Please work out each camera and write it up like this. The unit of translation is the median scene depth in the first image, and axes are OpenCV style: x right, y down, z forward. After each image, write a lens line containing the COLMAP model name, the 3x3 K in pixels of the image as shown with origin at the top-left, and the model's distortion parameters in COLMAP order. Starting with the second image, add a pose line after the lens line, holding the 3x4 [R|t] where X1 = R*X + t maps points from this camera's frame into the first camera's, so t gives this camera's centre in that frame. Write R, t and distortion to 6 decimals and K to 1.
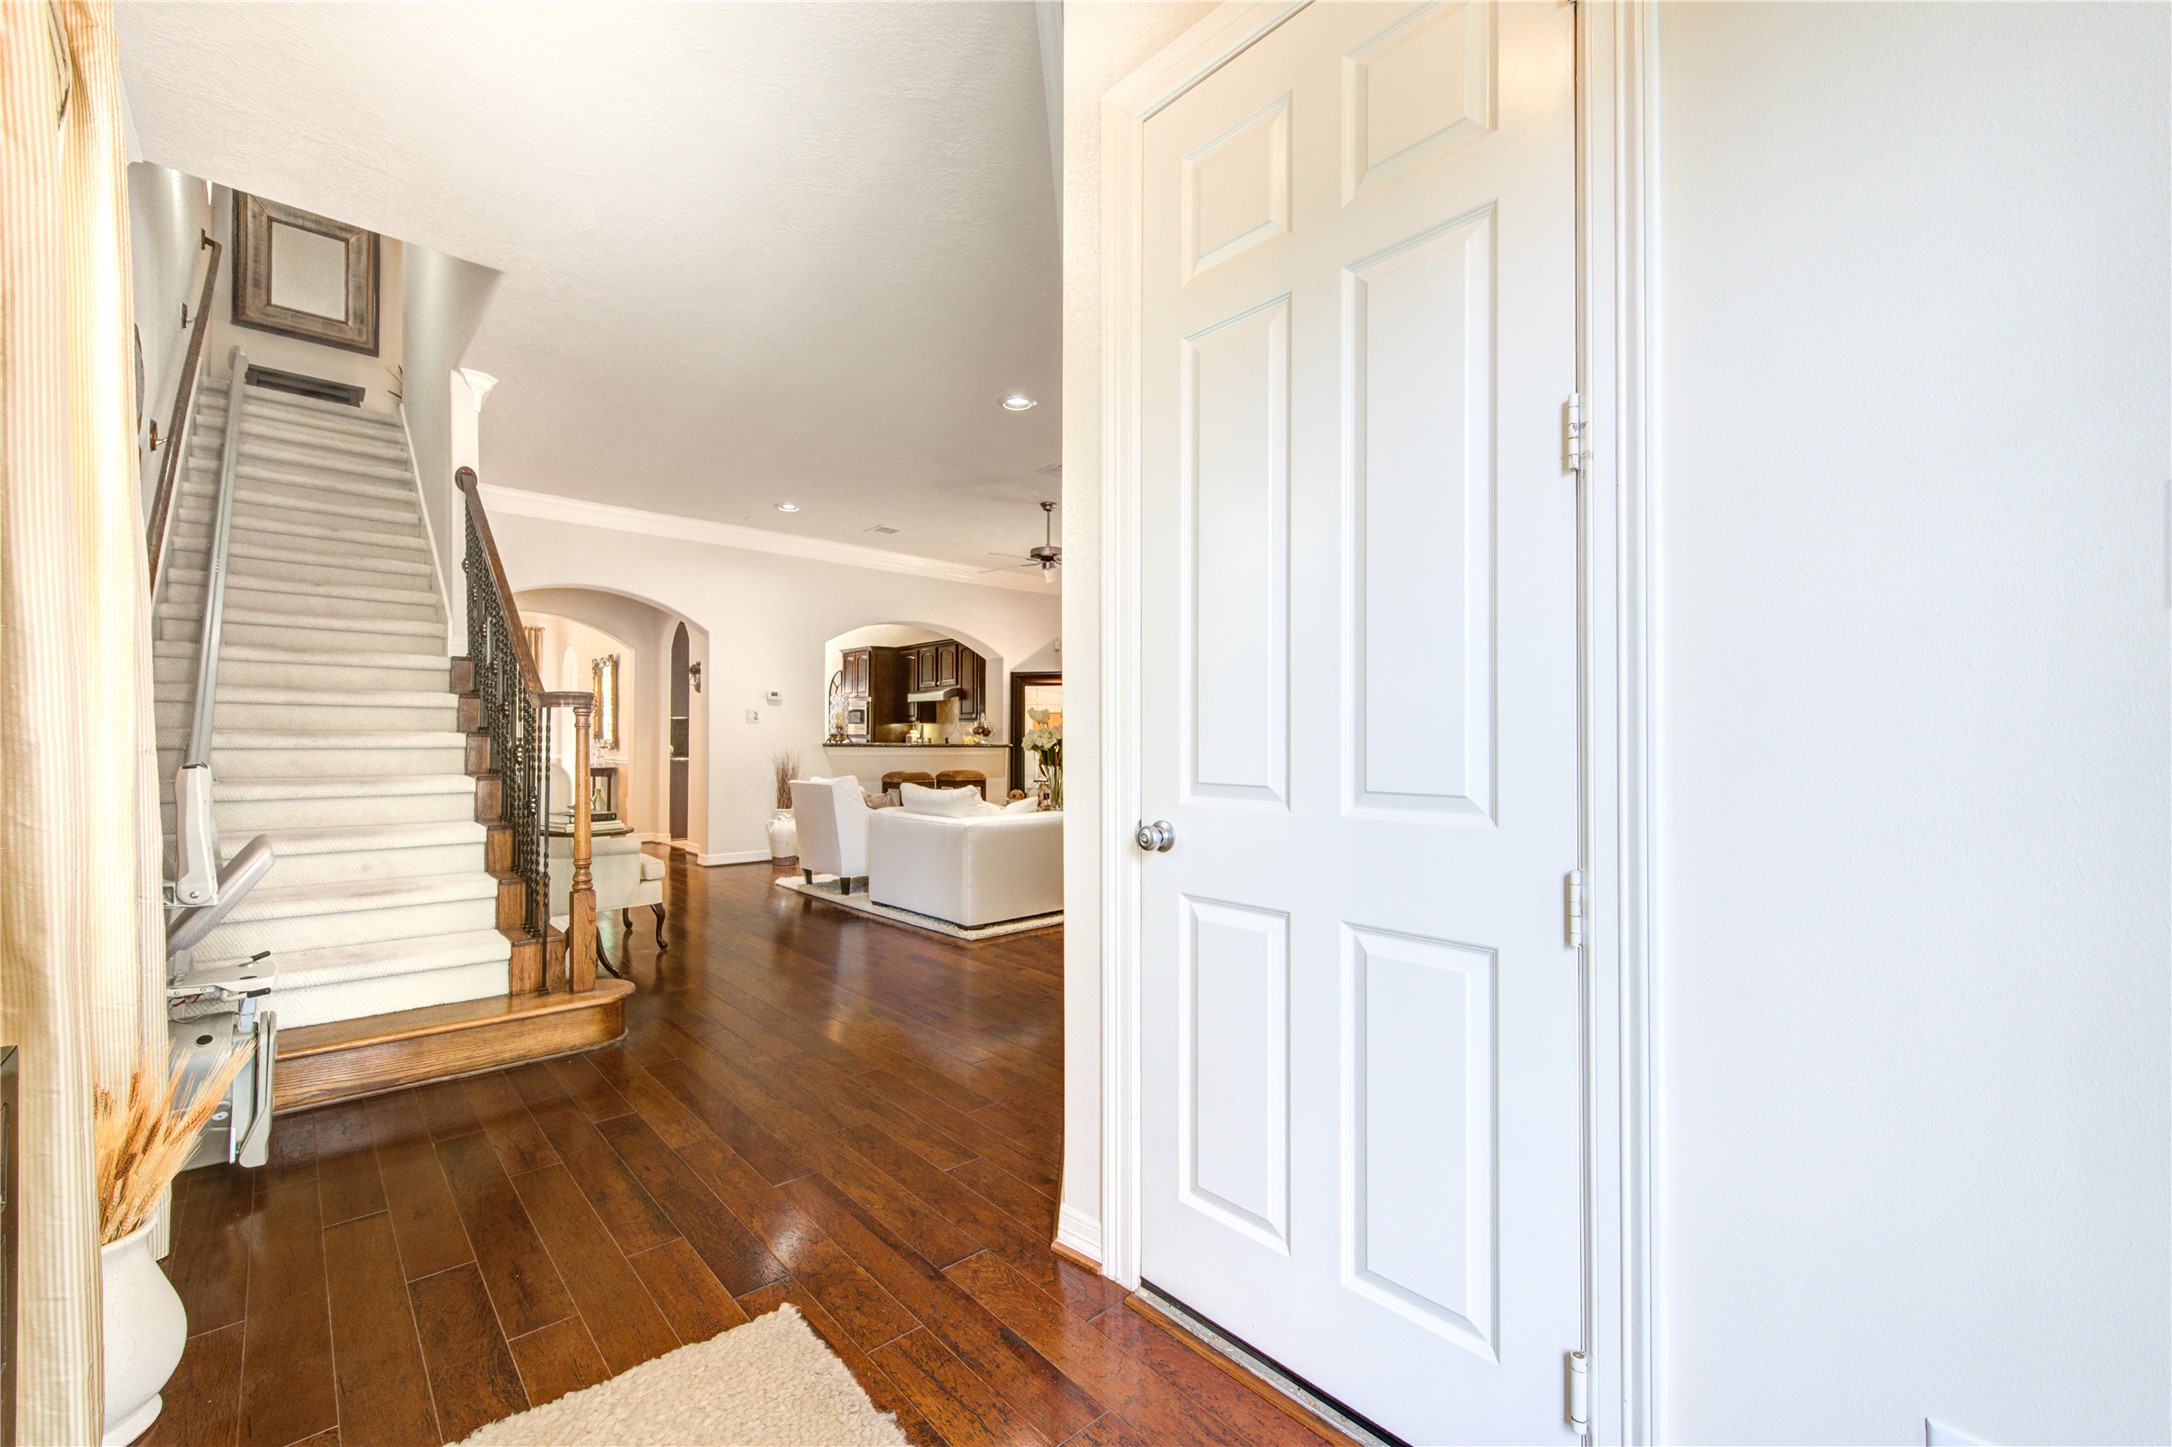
lens RADIAL K [[881.9, 0, 1038.9], [0, 881.9, 733.9], [0, 0, 1]] dist [0.009031, -0.008846]
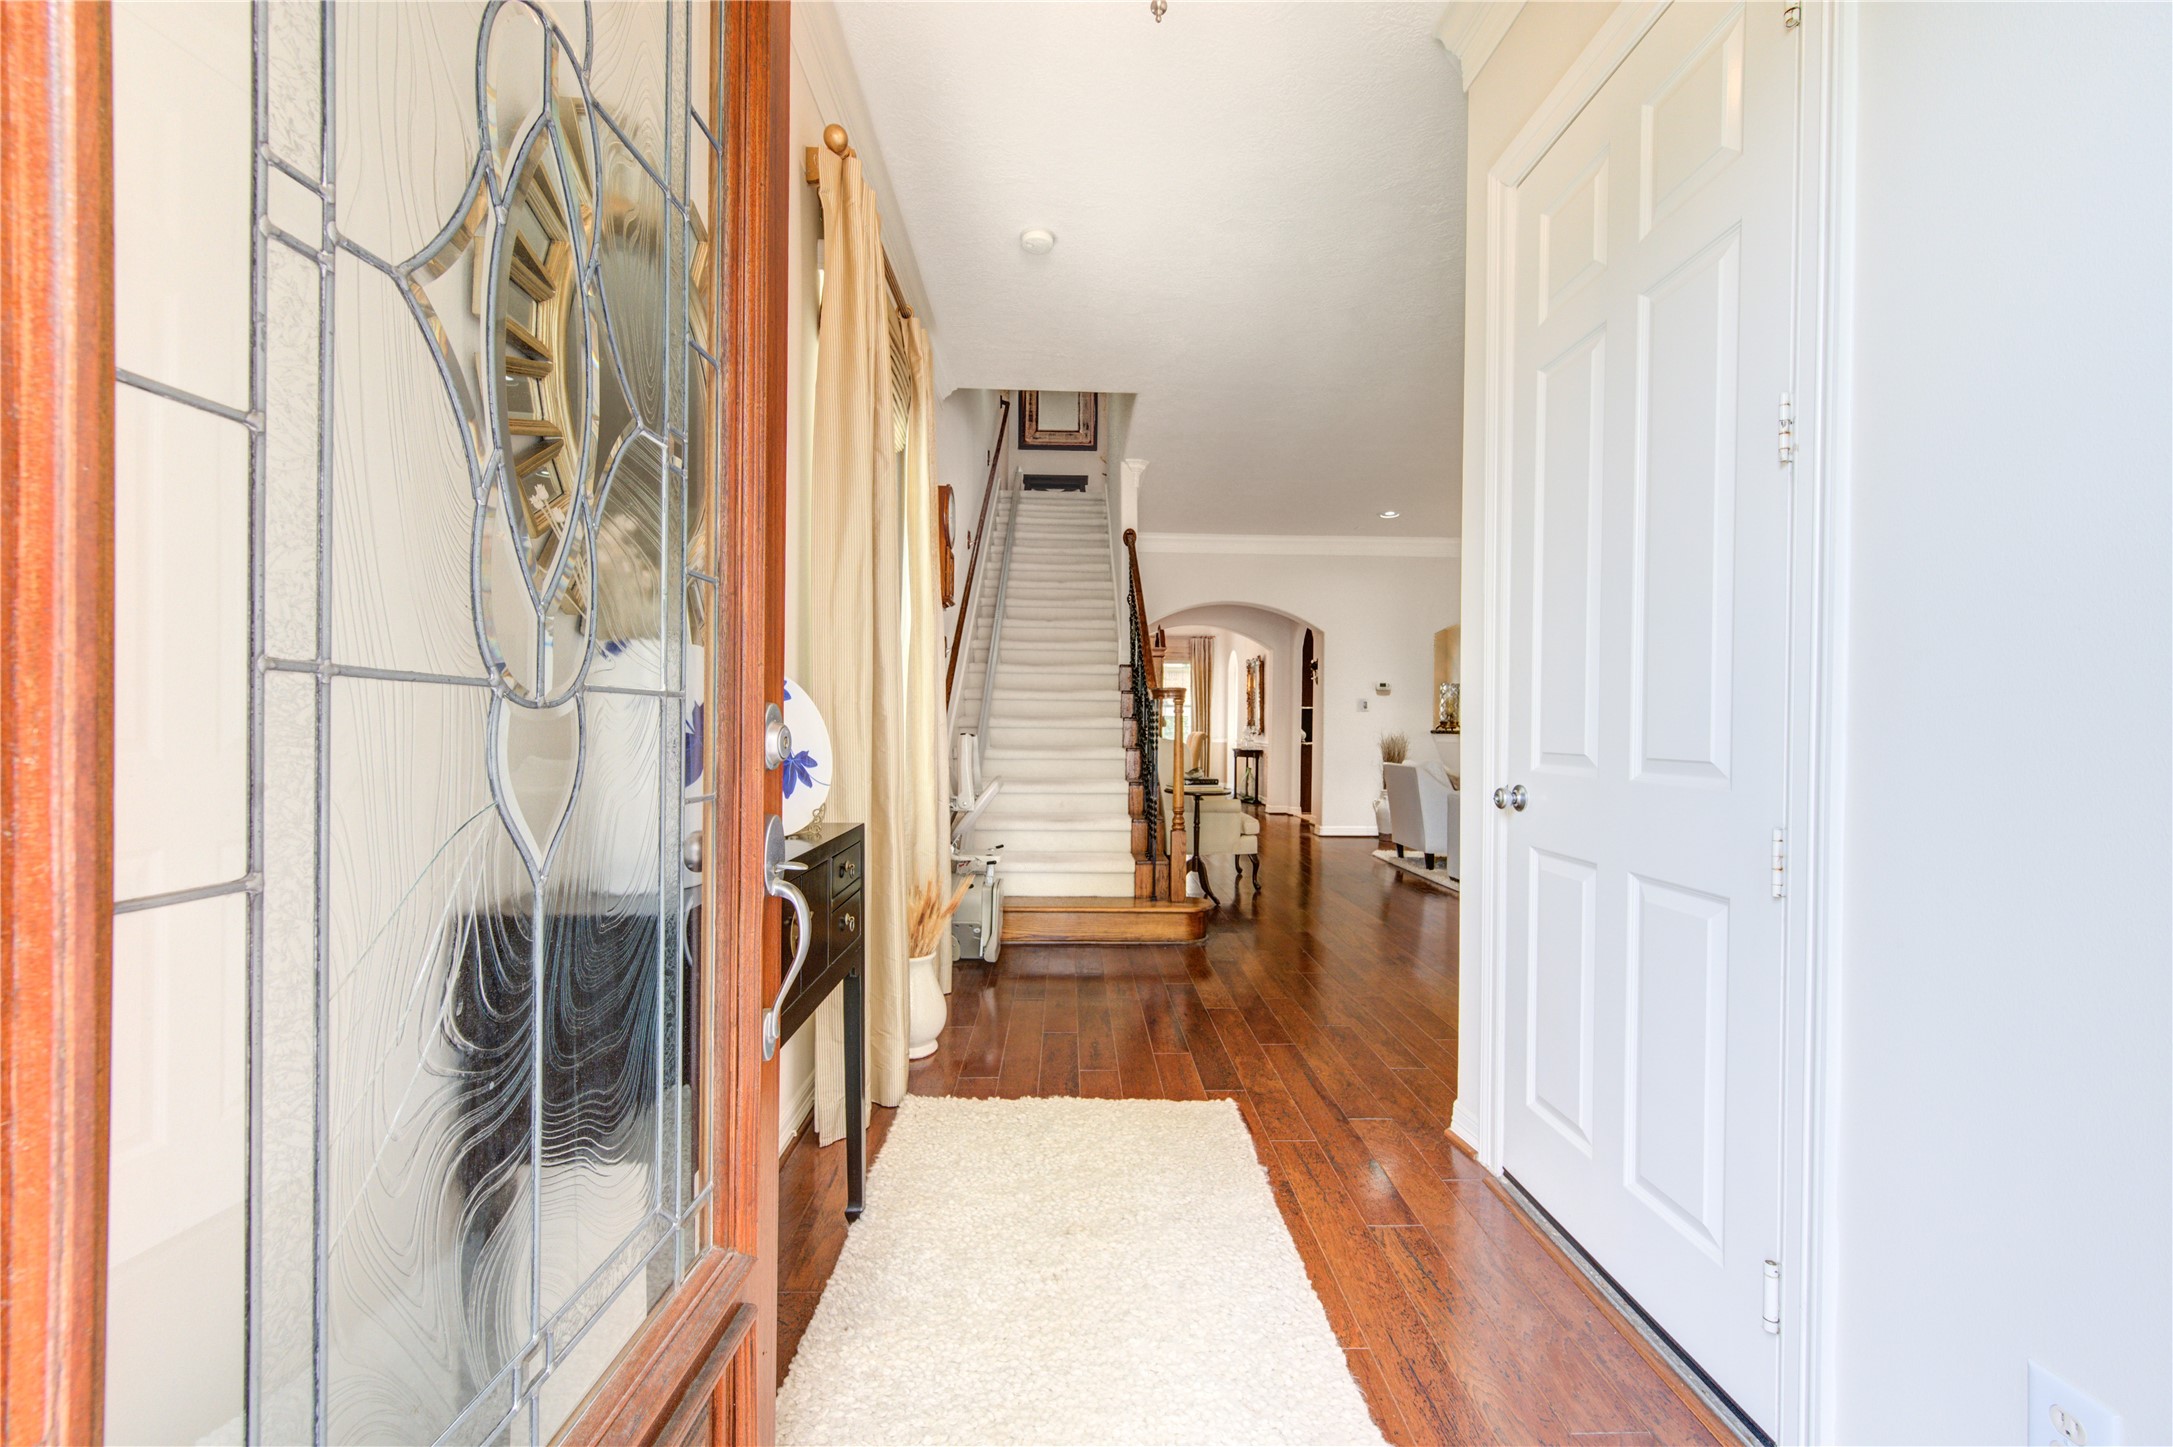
lens RADIAL K [[851.8, 0, 1100.0], [0, 851.8, 731.8], [0, 0, 1]] dist [-0.000073, -0.000150]
pose [[0.784245, 0.007283, -0.620408, 0.199026], [-0.002079, 0.999956, 0.009110, 0.009450], [0.620447, -0.005855, 0.784226, -0.116439]]
